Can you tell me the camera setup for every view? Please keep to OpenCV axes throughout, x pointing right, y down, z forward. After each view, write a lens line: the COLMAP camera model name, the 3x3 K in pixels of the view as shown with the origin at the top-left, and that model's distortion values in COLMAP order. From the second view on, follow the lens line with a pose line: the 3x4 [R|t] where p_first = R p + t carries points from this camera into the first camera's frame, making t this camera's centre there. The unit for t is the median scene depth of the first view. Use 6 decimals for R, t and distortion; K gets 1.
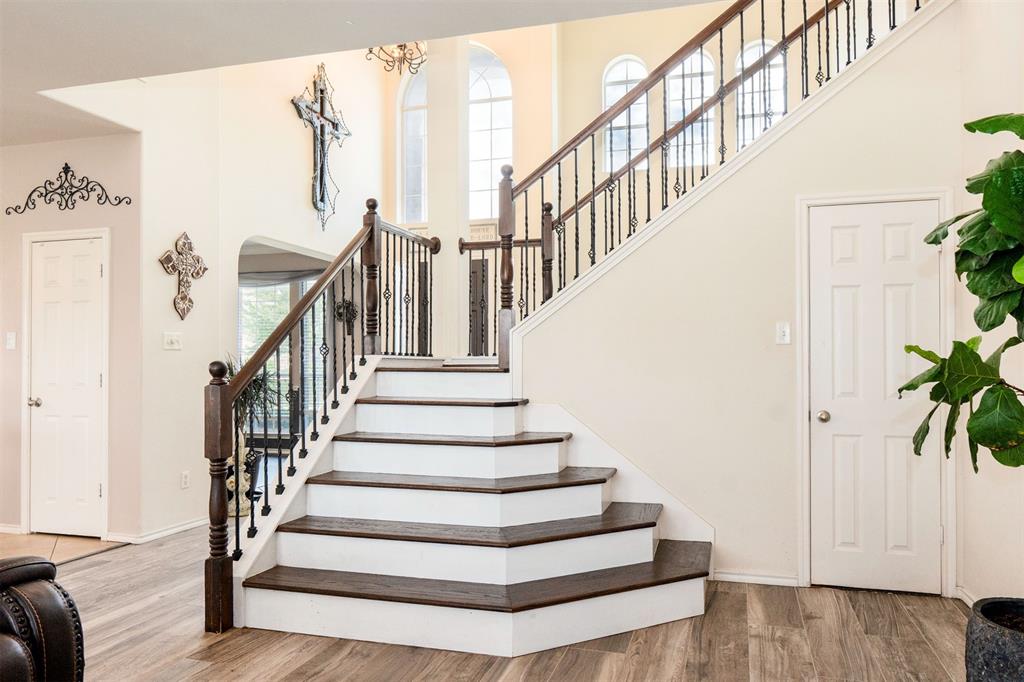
lens RADIAL K [[708.6, 0, 534.2], [0, 708.6, 356.5], [0, 0, 1]] dist [-0.010477, 0.003056]
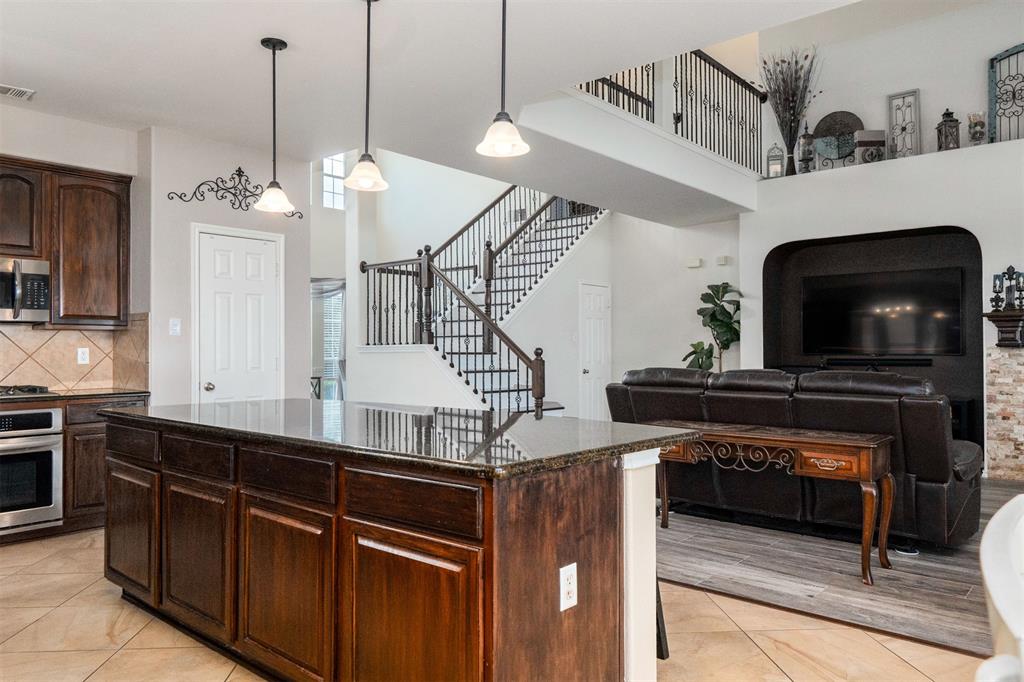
lens RADIAL K [[708.6, 0, 488.2], [0, 708.6, 332.7], [0, 0, 1]] dist [-0.010477, 0.003056]
pose [[0.454387, 0.020147, 0.890576, -1.466374], [-0.005413, 0.999788, -0.019856, 0.003681], [-0.890788, 0.004201, 0.454400, 0.154490]]
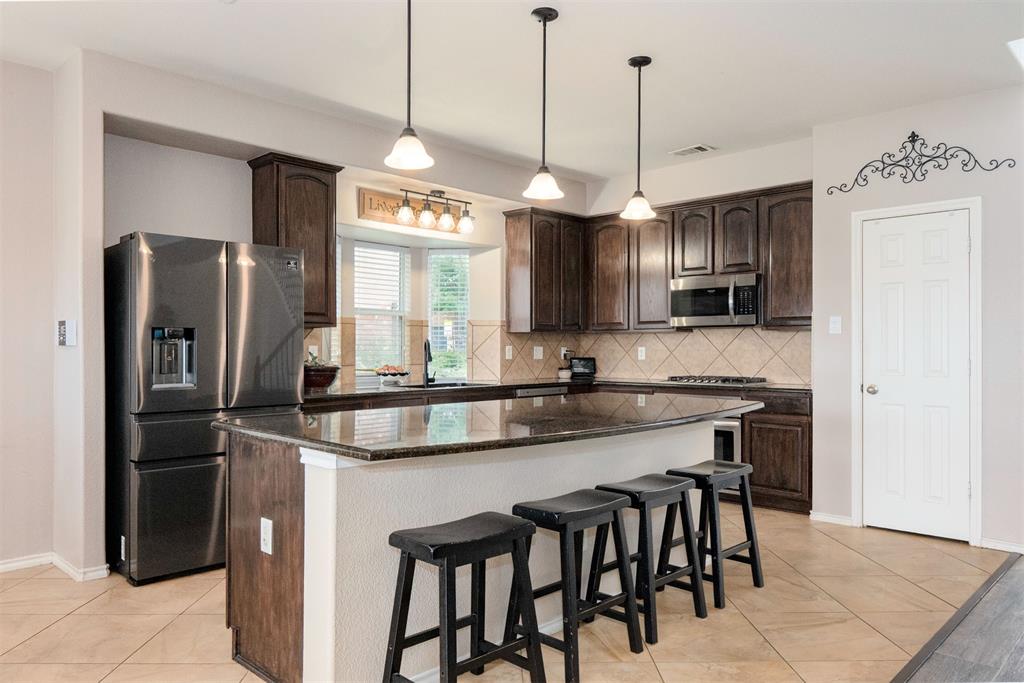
lens RADIAL K [[708.6, 0, 522.4], [0, 708.6, 347.0], [0, 0, 1]] dist [-0.010477, 0.003056]
pose [[0.881182, 0.003768, -0.472762, -0.676868], [-0.001096, 0.999982, 0.005926, 0.003083], [0.472776, -0.004704, 0.881170, -0.058222]]
